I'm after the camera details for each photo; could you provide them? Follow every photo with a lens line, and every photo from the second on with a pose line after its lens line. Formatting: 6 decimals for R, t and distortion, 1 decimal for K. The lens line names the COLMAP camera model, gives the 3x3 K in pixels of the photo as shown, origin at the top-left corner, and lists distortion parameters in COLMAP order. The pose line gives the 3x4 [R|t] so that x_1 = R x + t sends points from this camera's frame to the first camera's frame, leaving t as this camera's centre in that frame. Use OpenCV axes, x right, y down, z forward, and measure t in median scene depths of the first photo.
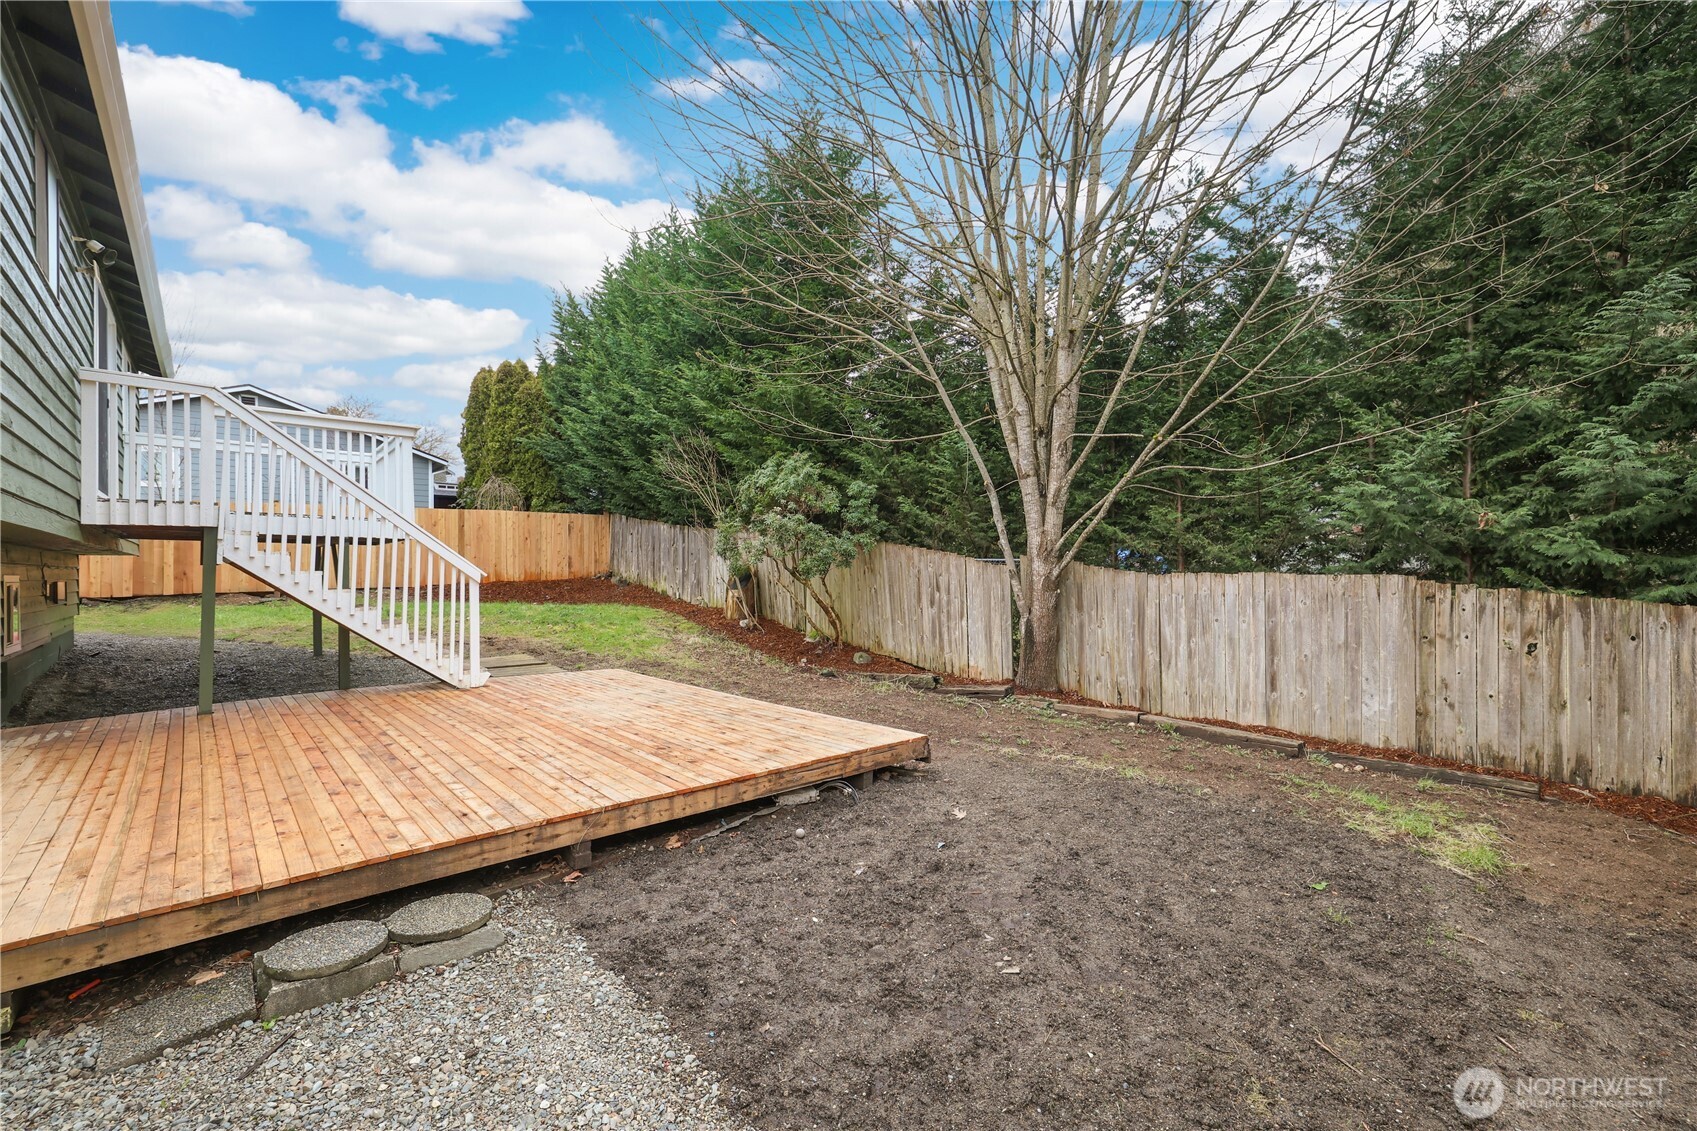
lens RADIAL K [[736.5, 0, 849.4], [0, 736.5, 571.9], [0, 0, 1]] dist [0.002728, 0.000840]
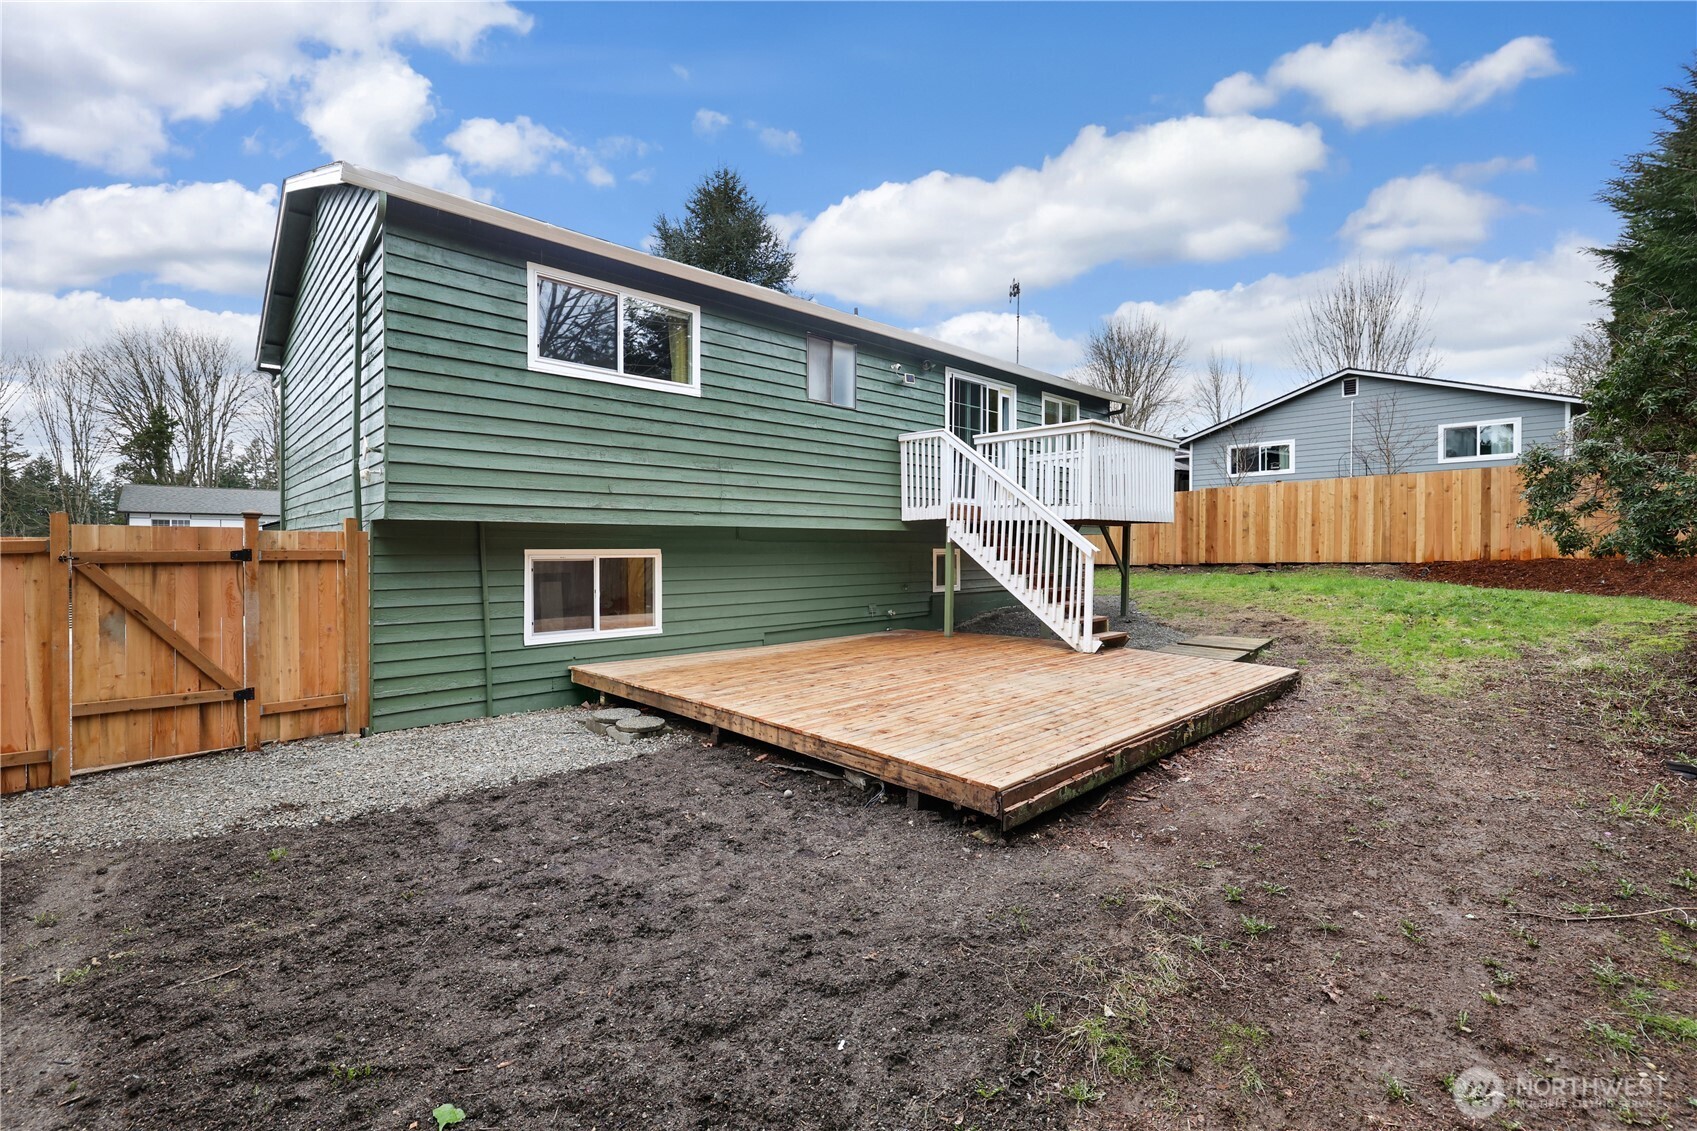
lens RADIAL K [[736.5, 0, 848.4], [0, 736.5, 557.7], [0, 0, 1]] dist [0.002728, 0.000840]
pose [[0.005675, 0.014225, -0.999883, 1.044272], [0.007260, 0.999872, 0.014266, -0.003922], [0.999958, -0.007340, 0.005571, 1.133421]]
